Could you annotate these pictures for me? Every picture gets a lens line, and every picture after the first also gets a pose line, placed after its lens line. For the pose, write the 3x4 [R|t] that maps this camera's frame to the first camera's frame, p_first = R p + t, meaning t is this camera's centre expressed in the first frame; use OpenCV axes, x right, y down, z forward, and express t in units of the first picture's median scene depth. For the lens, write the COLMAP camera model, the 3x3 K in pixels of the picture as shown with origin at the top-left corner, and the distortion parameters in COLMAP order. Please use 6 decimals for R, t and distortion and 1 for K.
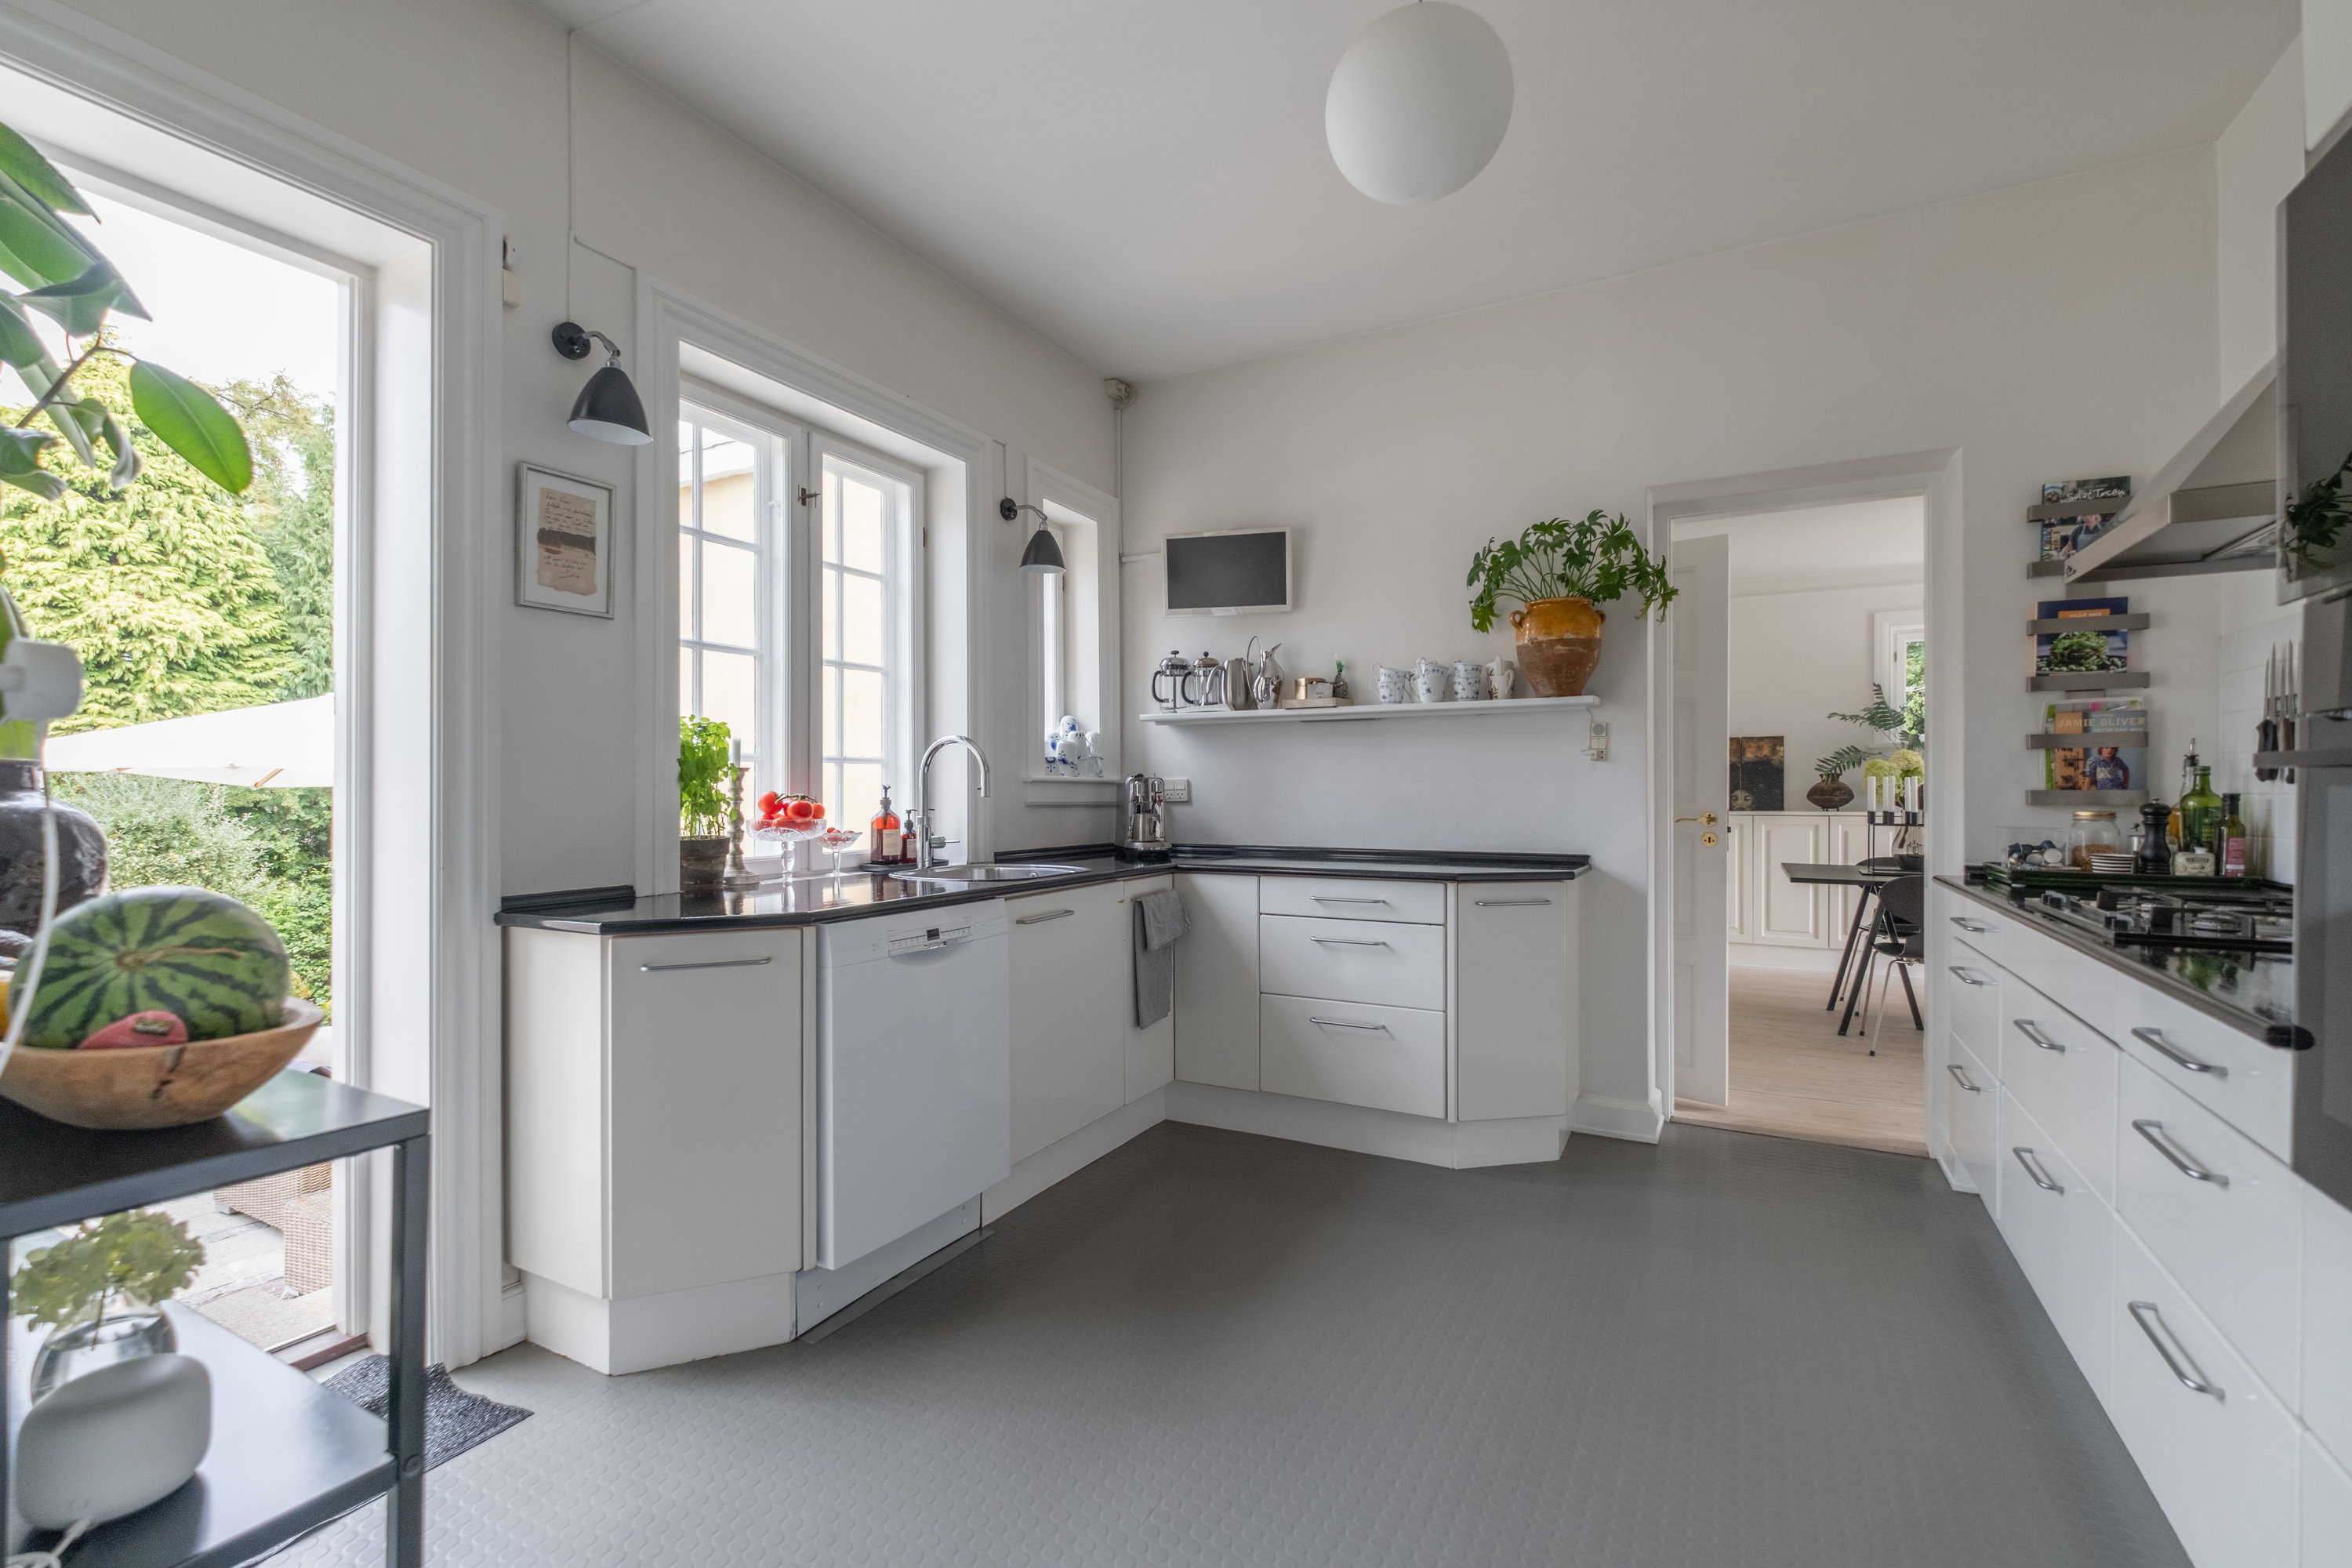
lens RADIAL K [[1069.2, 0, 1167.9], [0, 1069.2, 786.0], [0, 0, 1]] dist [0.011683, -0.003623]
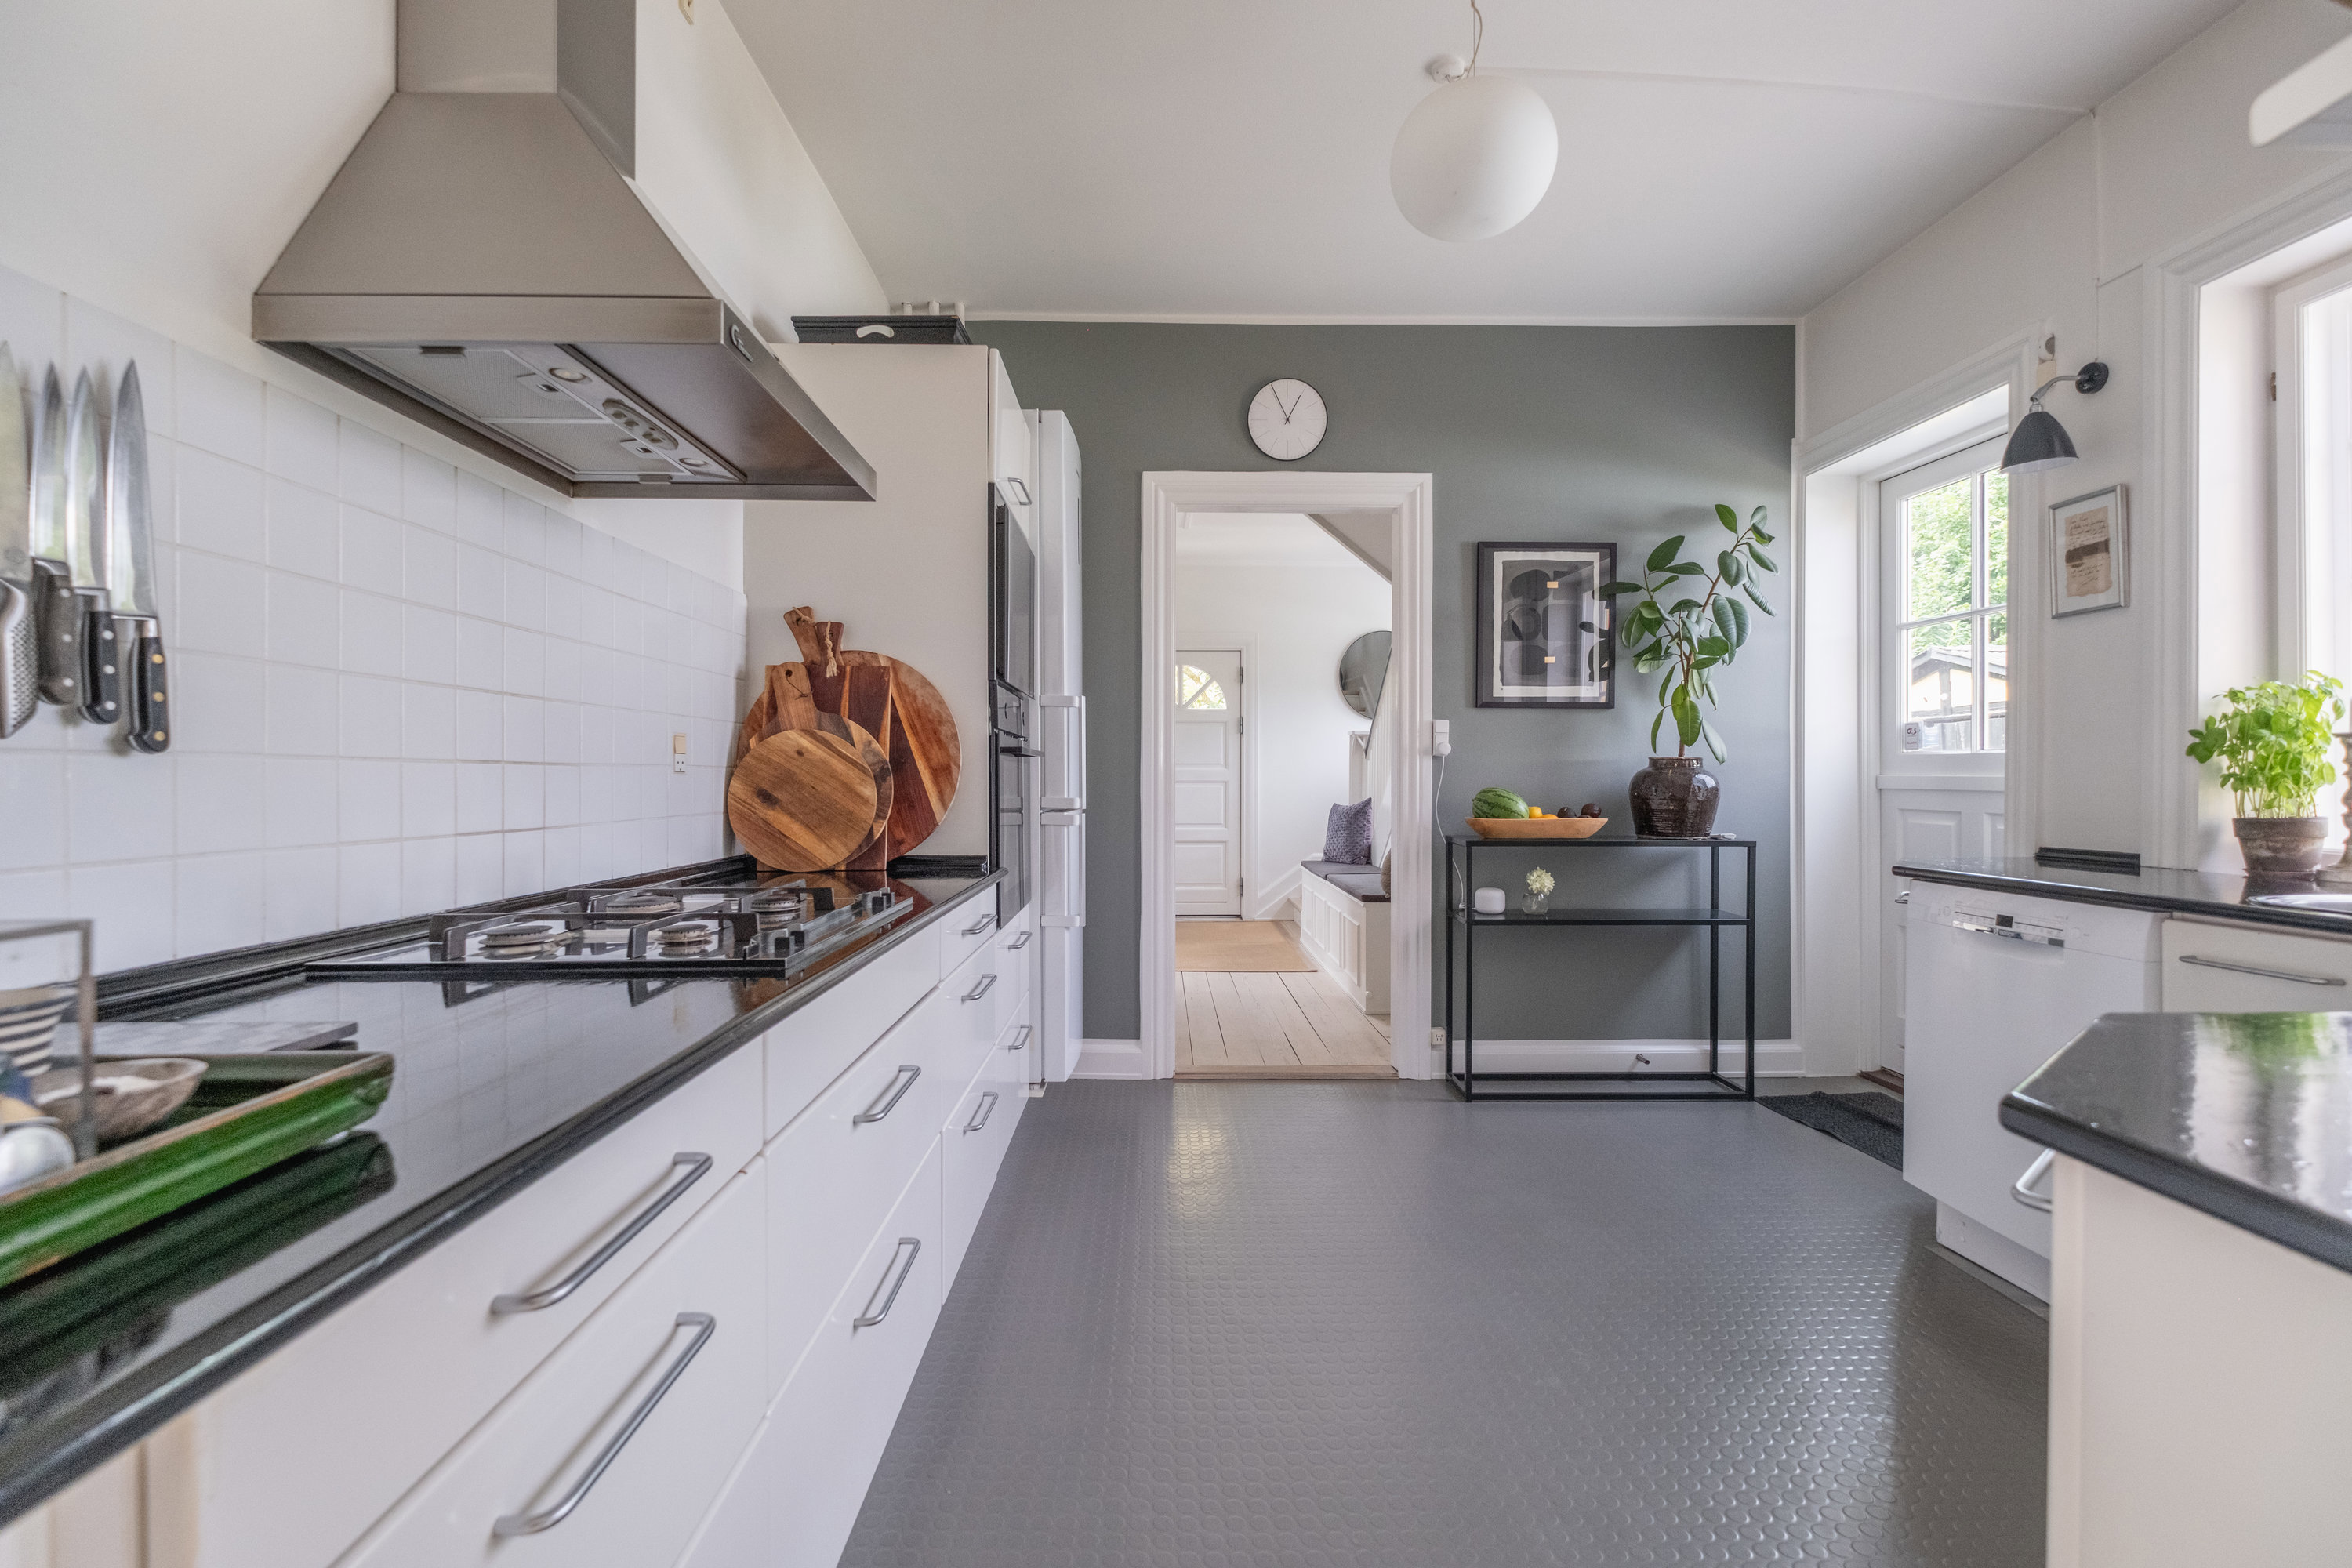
lens RADIAL K [[1069.2, 0, 1174.9], [0, 1069.2, 780.2], [0, 0, 1]] dist [0.011683, -0.003623]
pose [[-0.865988, 0.004457, -0.500045, 0.868855], [0.002557, 0.999987, 0.004484, 0.013378], [0.500058, 0.002605, -0.865988, 1.476886]]
